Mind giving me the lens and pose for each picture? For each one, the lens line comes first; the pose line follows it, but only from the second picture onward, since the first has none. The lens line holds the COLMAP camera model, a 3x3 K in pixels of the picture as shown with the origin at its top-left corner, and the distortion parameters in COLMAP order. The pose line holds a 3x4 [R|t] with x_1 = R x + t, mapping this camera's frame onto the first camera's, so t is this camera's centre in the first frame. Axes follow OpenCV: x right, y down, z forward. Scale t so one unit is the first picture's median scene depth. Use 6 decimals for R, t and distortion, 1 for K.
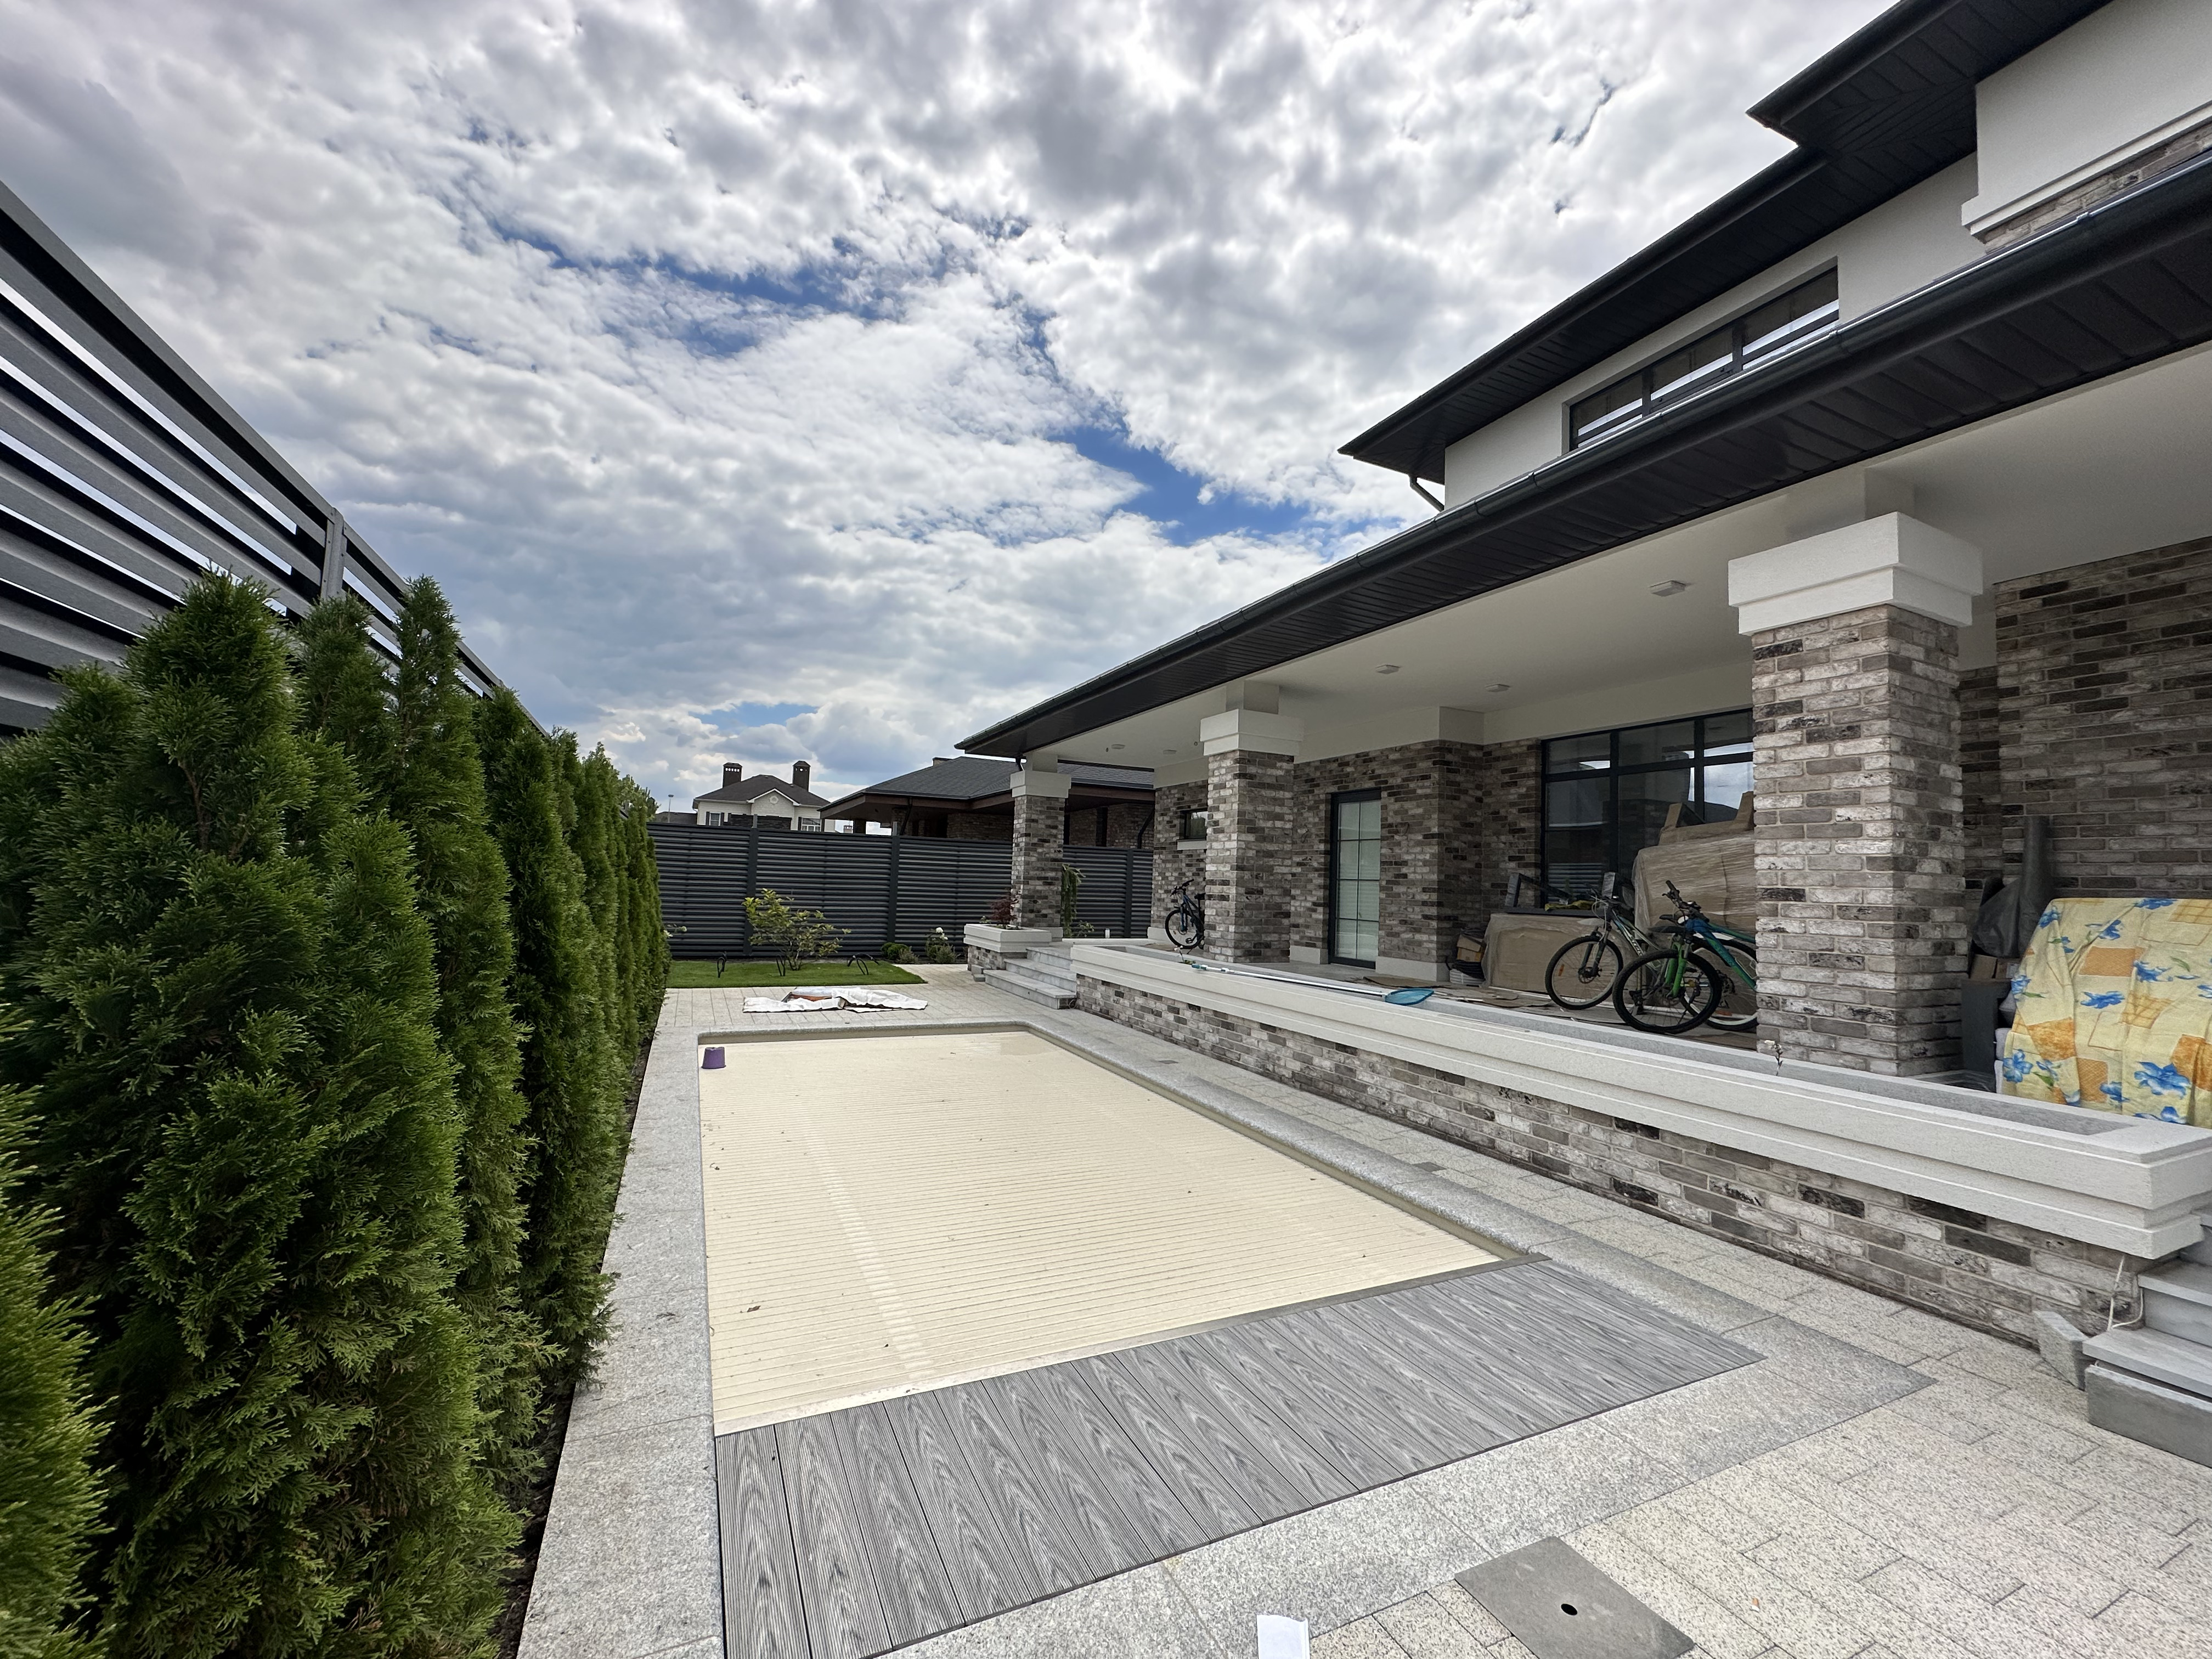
lens RADIAL K [[882.8, 0, 1104.4], [0, 882.8, 830.8], [0, 0, 1]] dist [-0.000509, 0.000415]
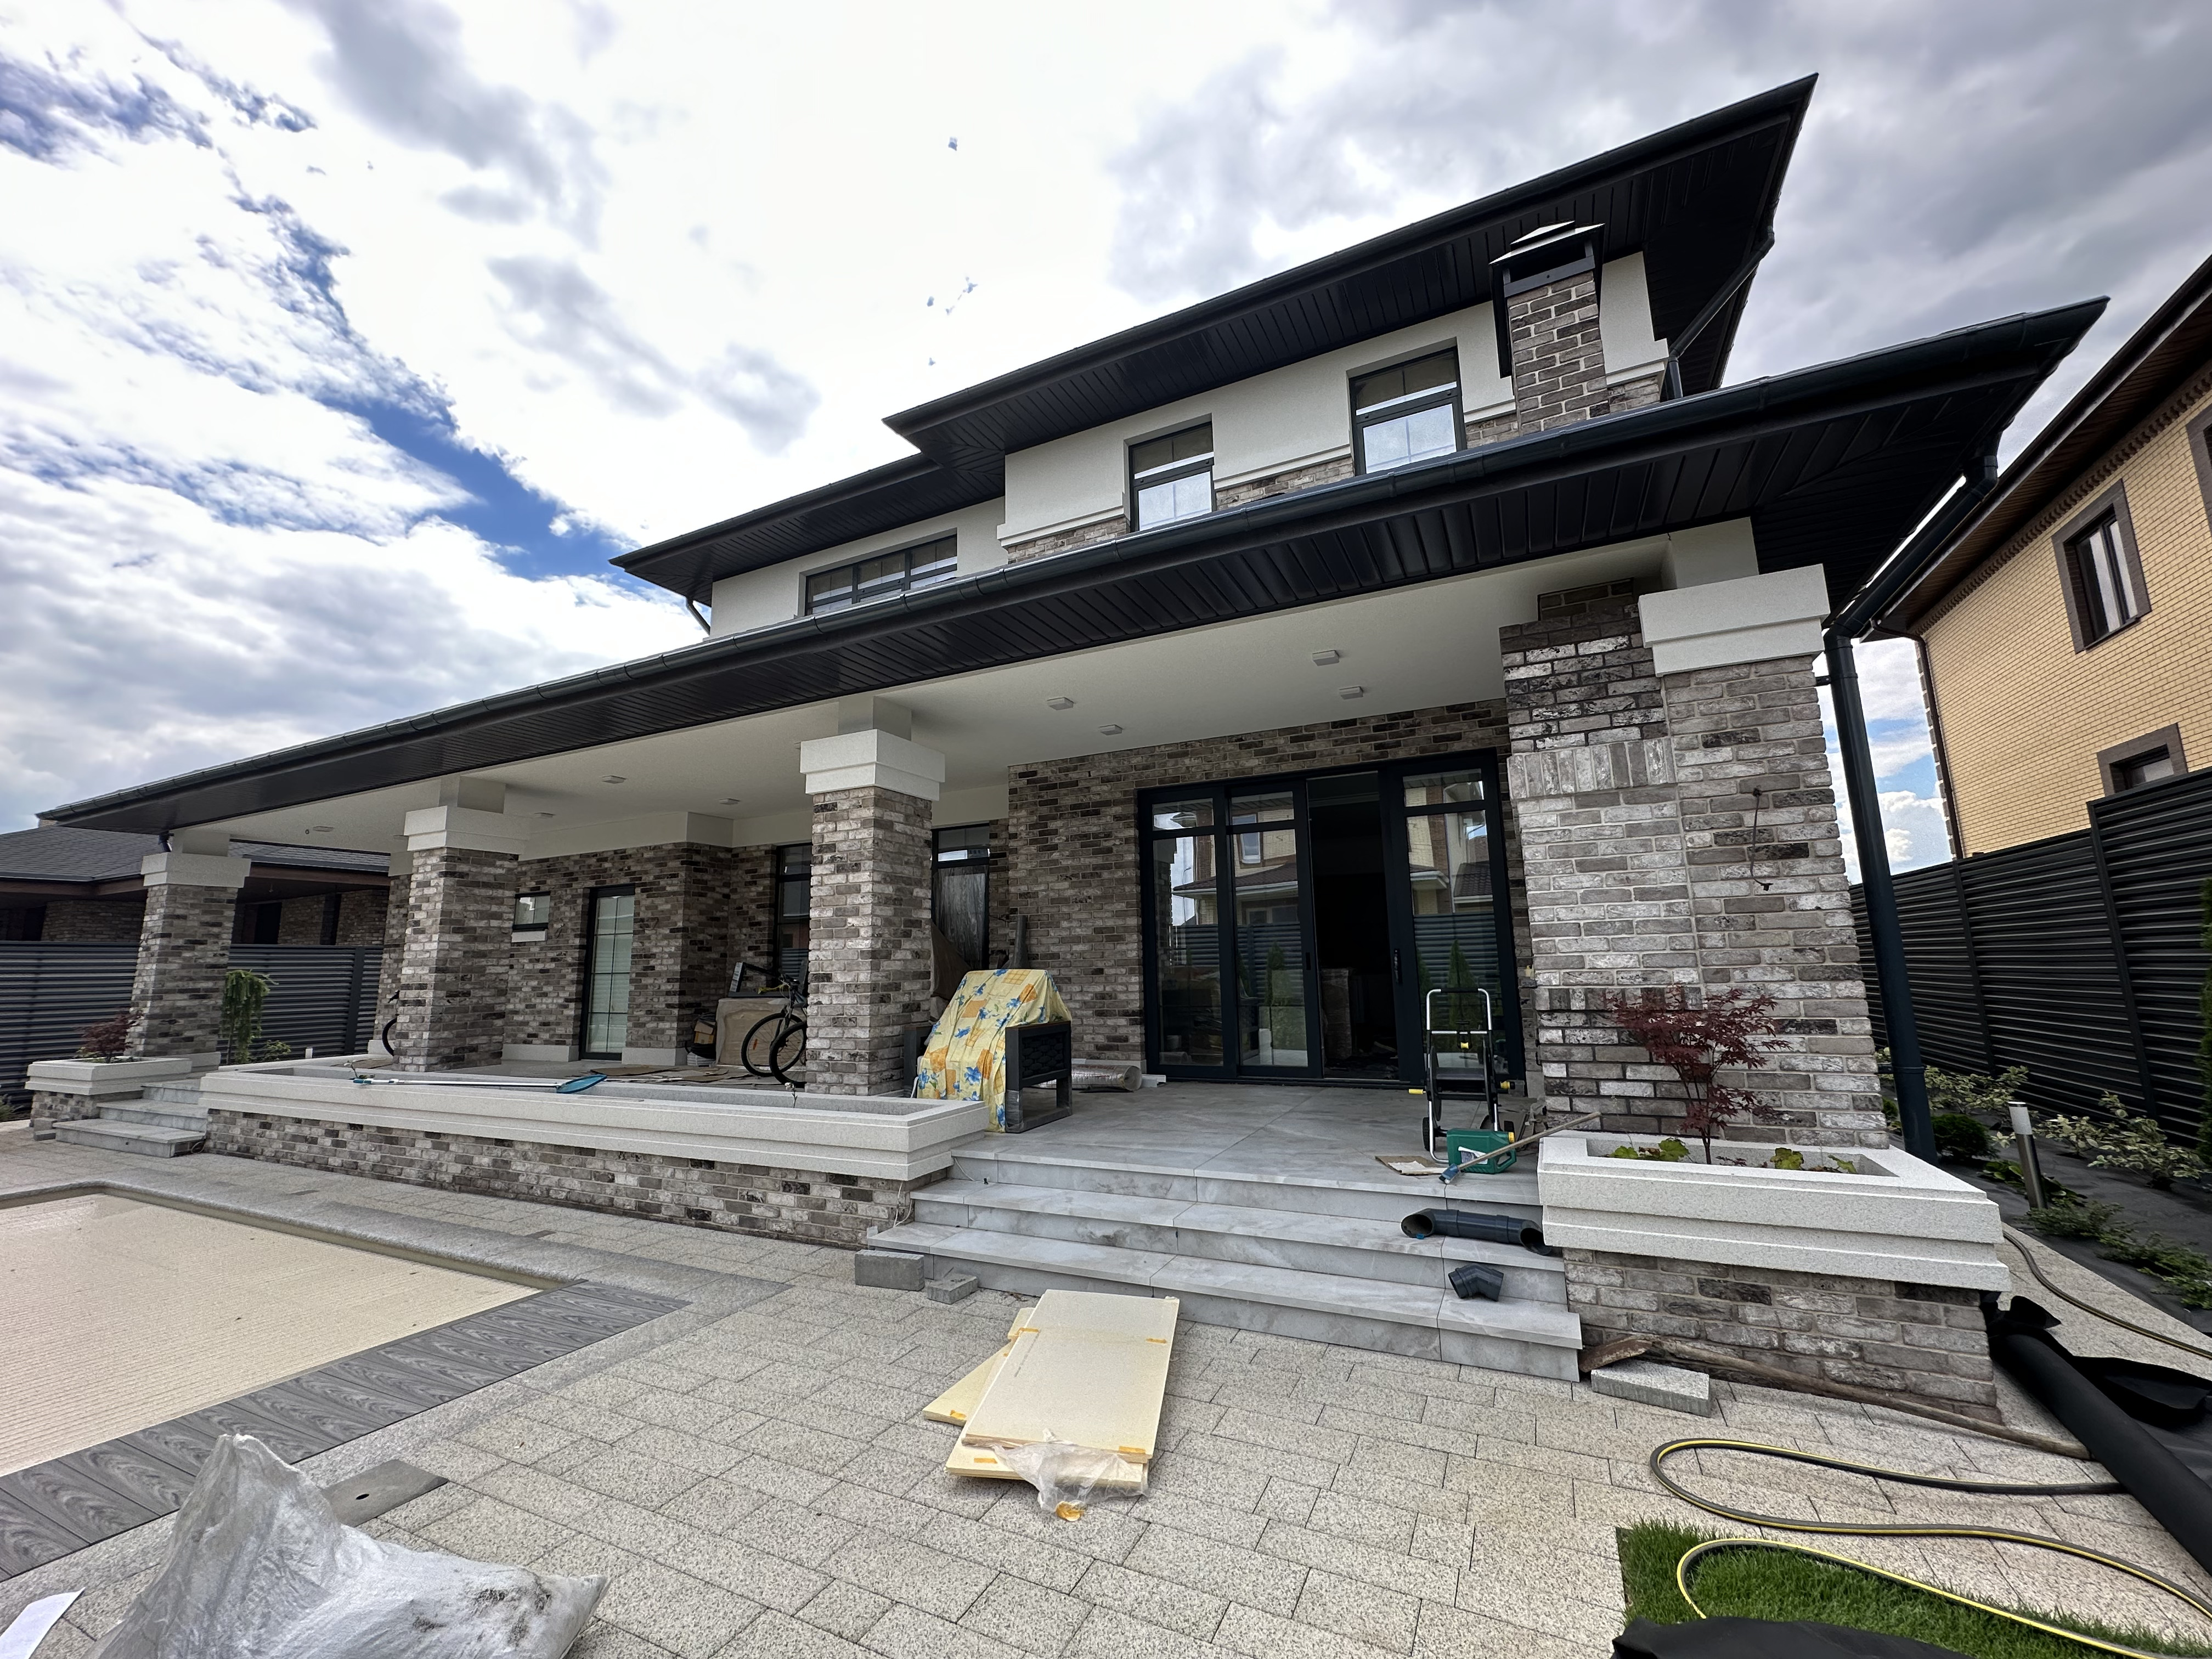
lens RADIAL K [[882.8, 0, 1104.4], [0, 882.8, 830.8], [0, 0, 1]] dist [-0.000509, 0.000415]
pose [[0.778128, 0.046499, 0.626383, 0.148603], [0.010531, 0.996150, -0.087031, -0.024835], [-0.628018, 0.074318, 0.774642, -0.290168]]
